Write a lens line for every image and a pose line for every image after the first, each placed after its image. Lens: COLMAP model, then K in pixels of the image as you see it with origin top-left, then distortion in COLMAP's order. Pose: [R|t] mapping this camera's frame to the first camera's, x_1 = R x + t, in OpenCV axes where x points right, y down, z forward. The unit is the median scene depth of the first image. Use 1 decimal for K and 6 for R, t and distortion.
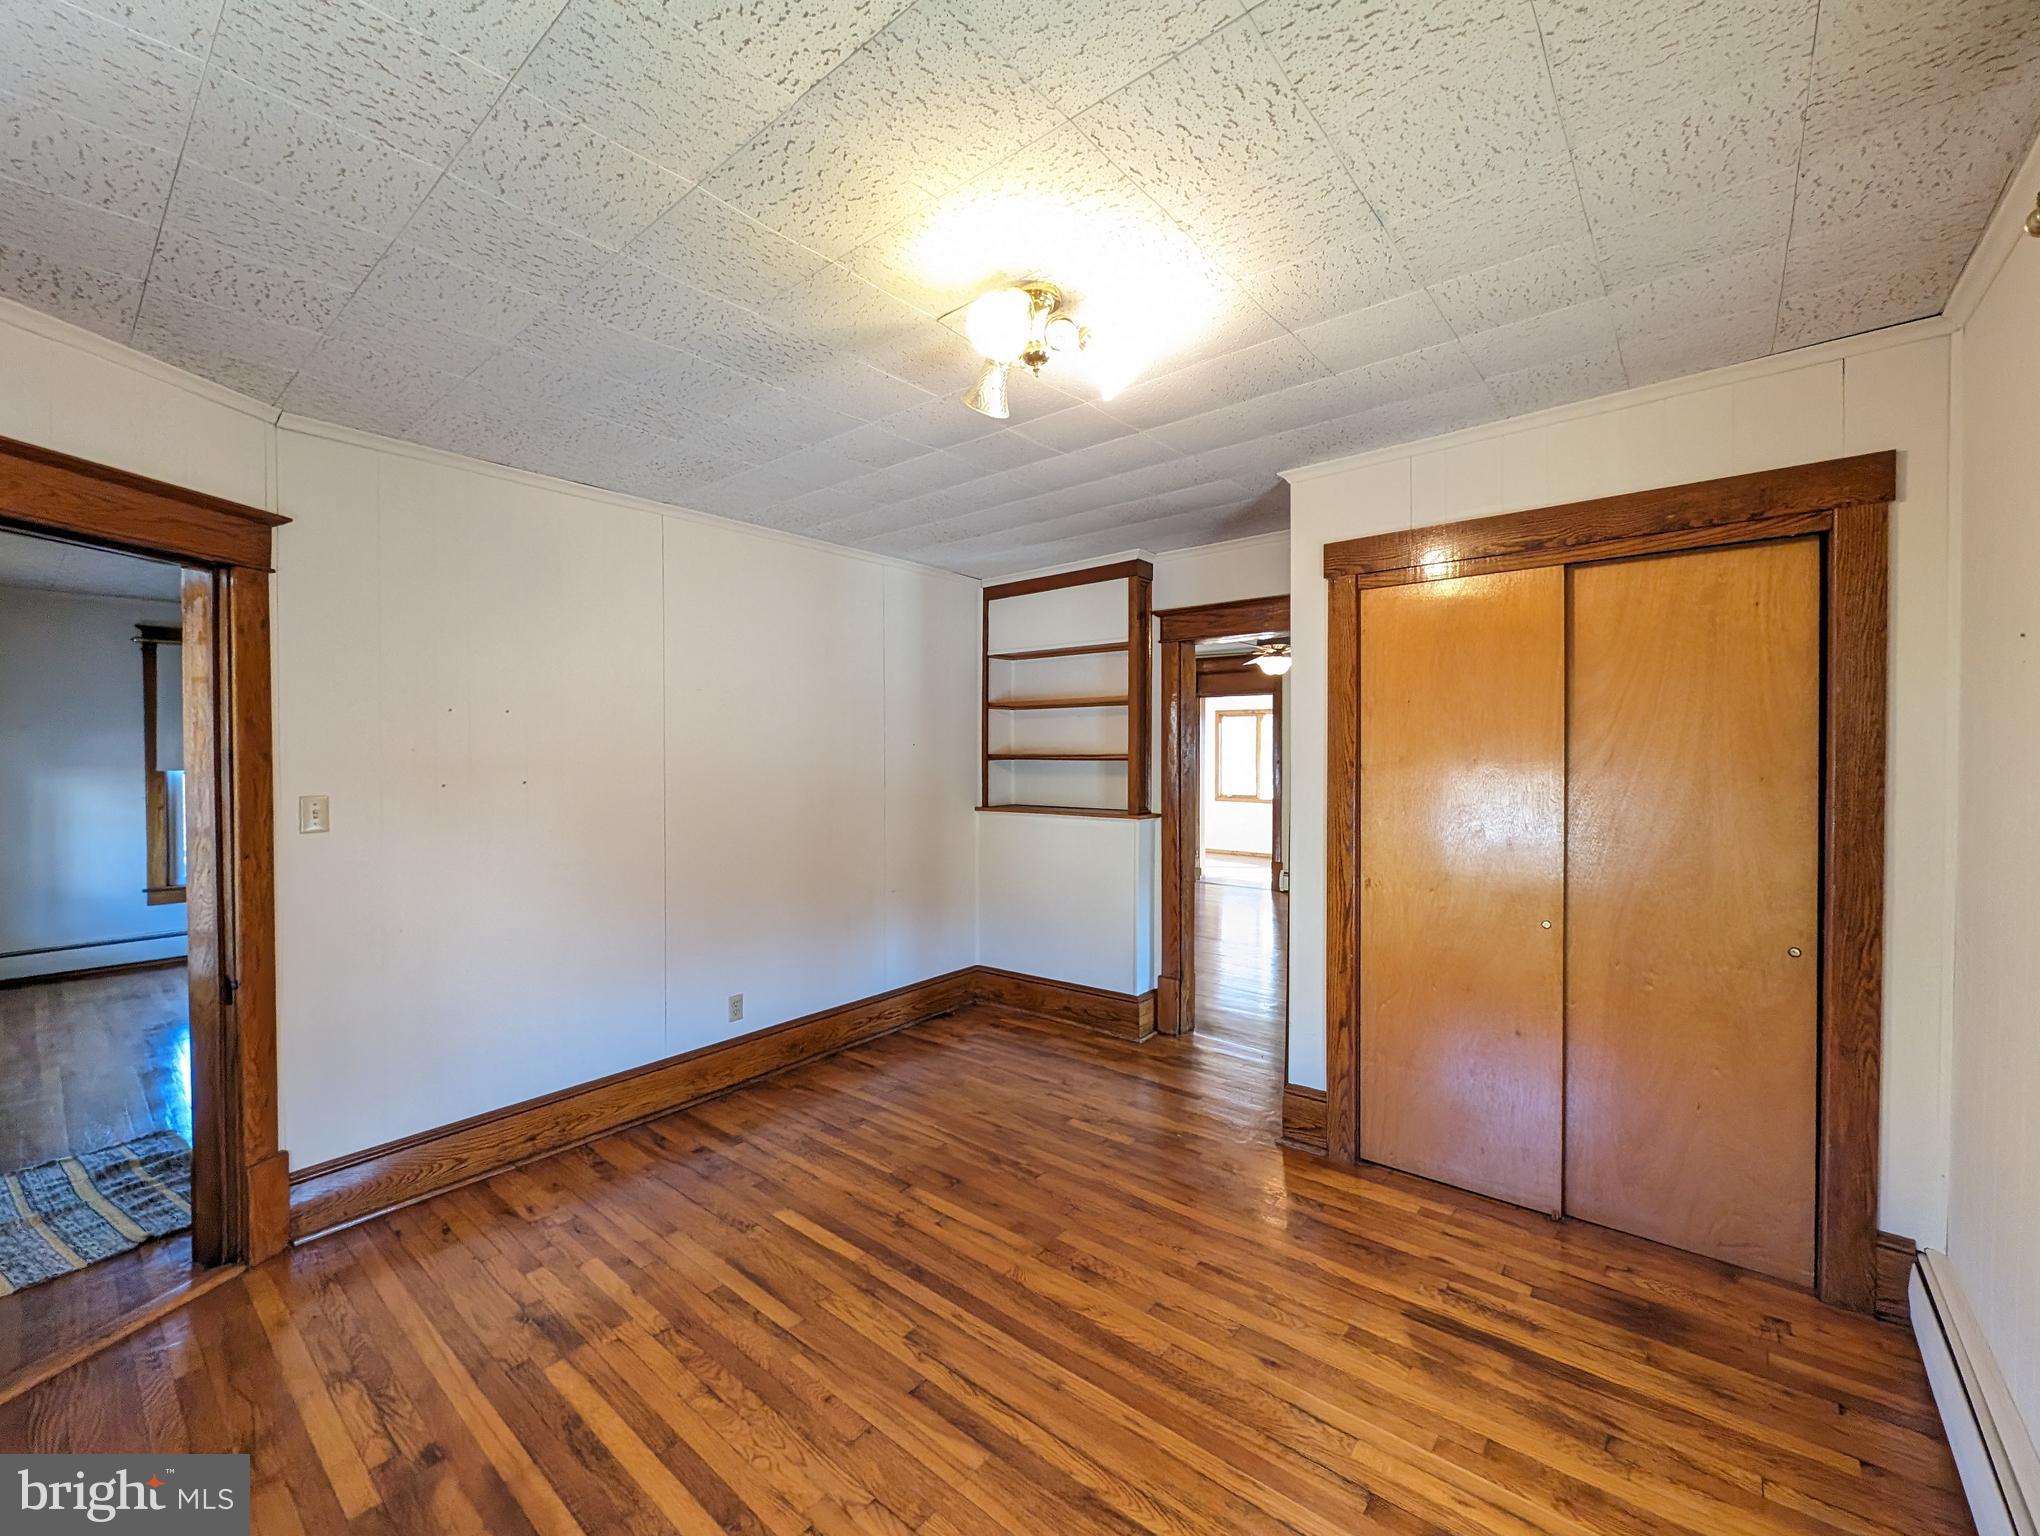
lens RADIAL K [[853.6, 0, 1004.8], [0, 853.6, 791.4], [0, 0, 1]] dist [-0.000667, -0.000262]
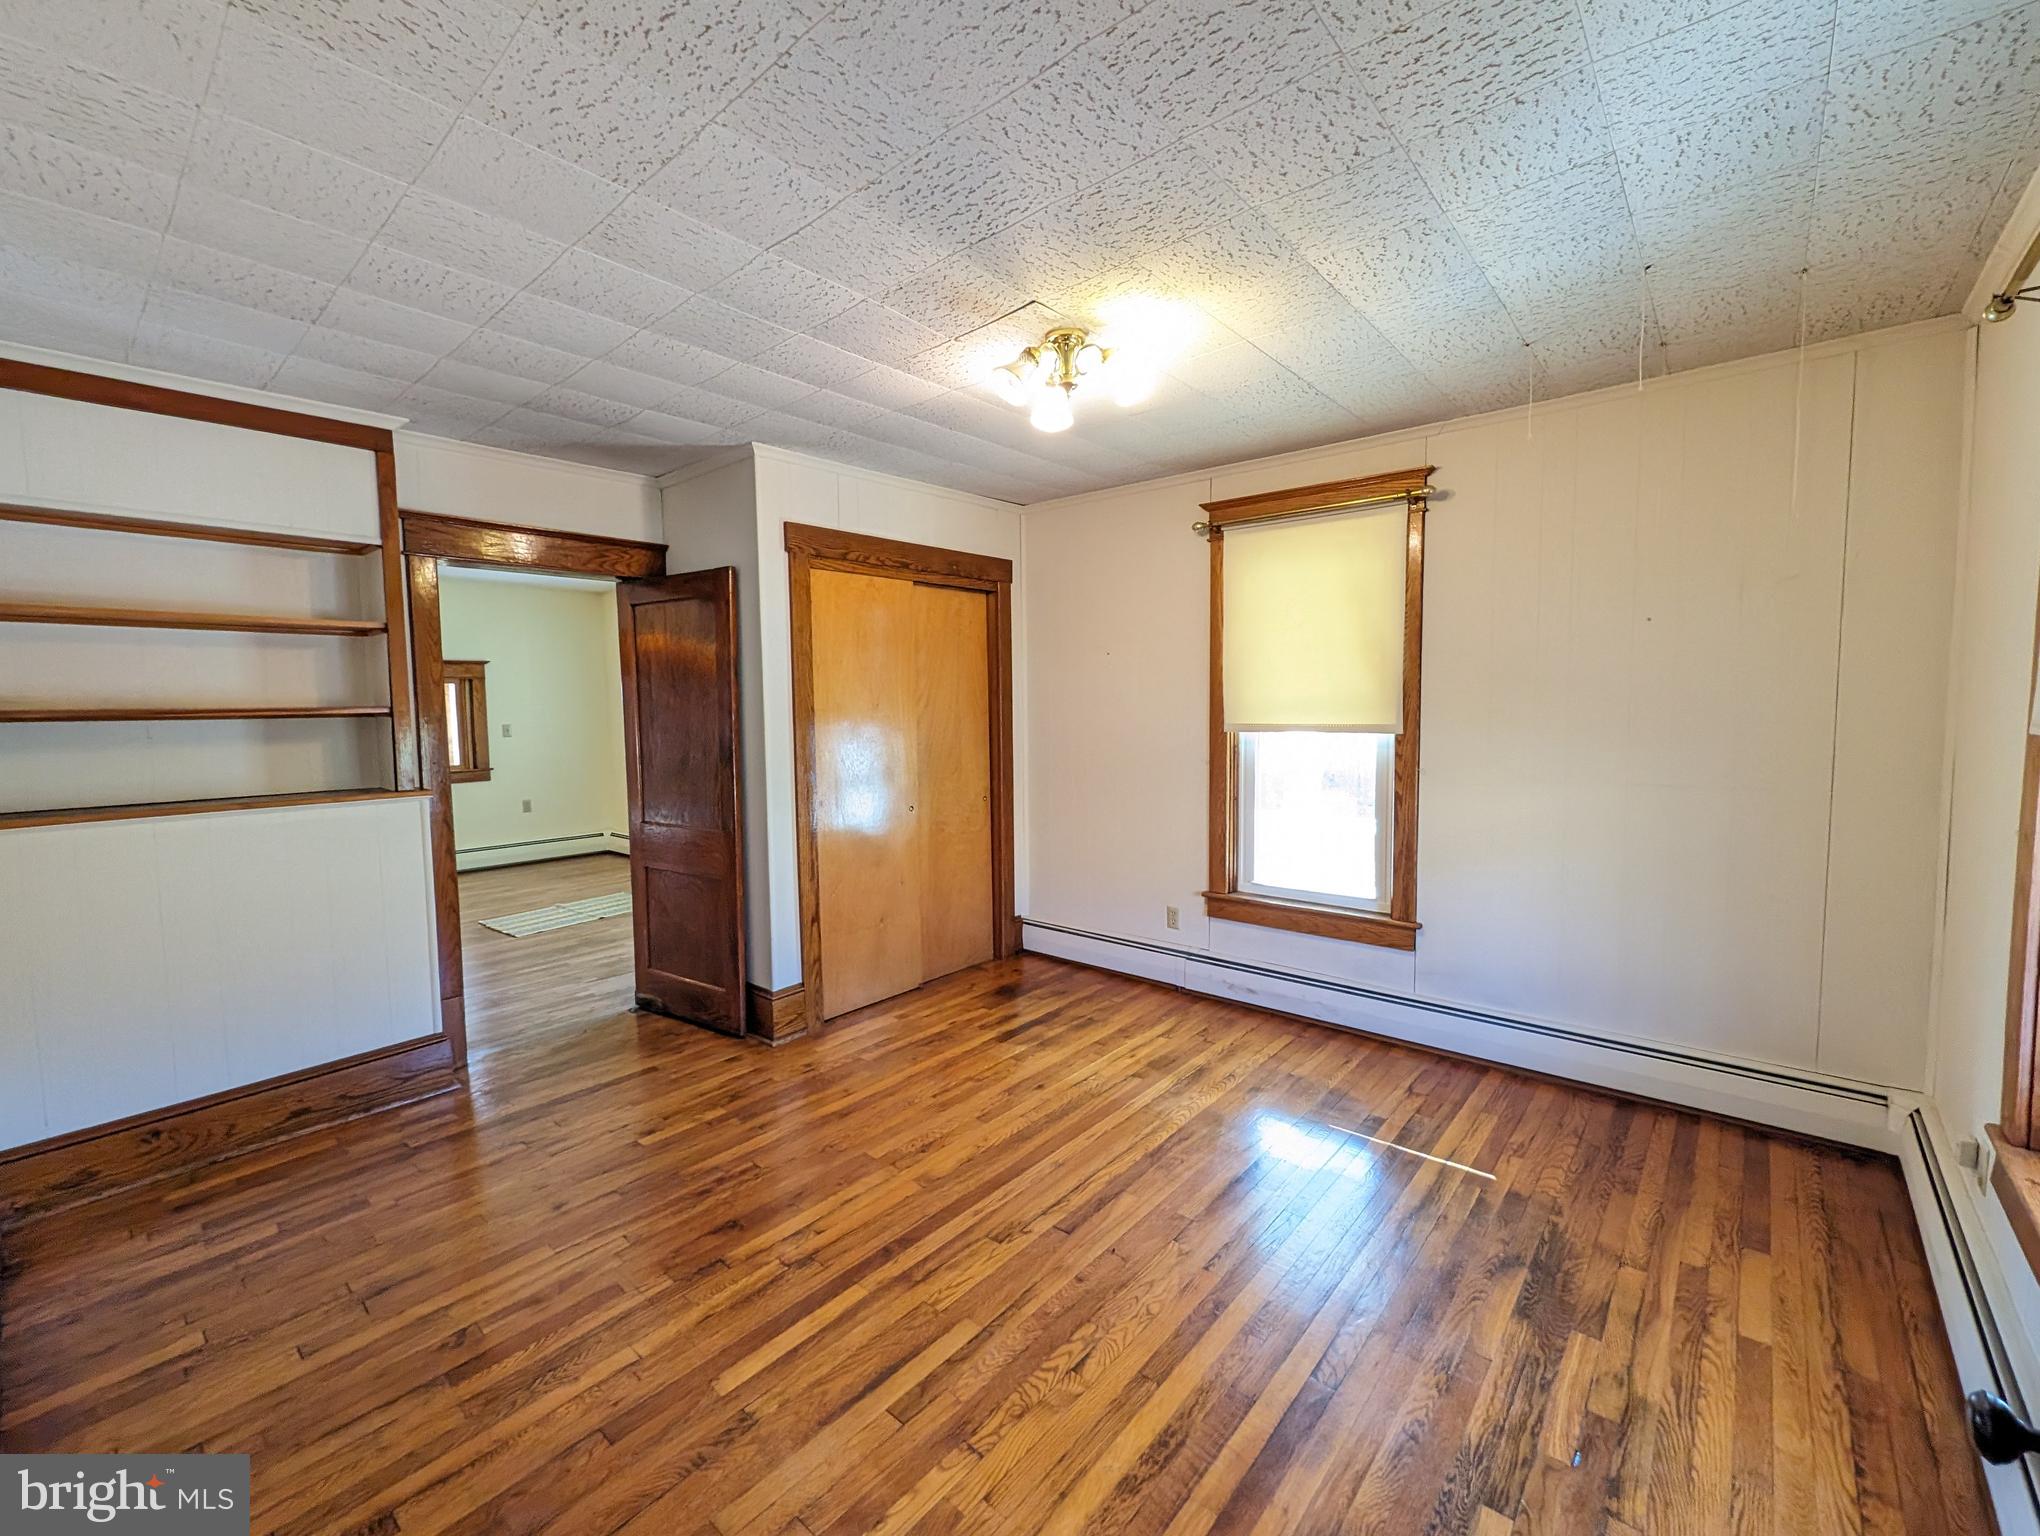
lens RADIAL K [[828.9, 0, 1048.7], [0, 828.9, 796.1], [0, 0, 1]] dist [-0.000037, -0.000214]
pose [[-0.014377, -0.109411, 0.993893, -1.025223], [0.059121, 0.992163, 0.110076, -0.025048], [-0.998147, 0.060343, -0.007796, 0.860264]]
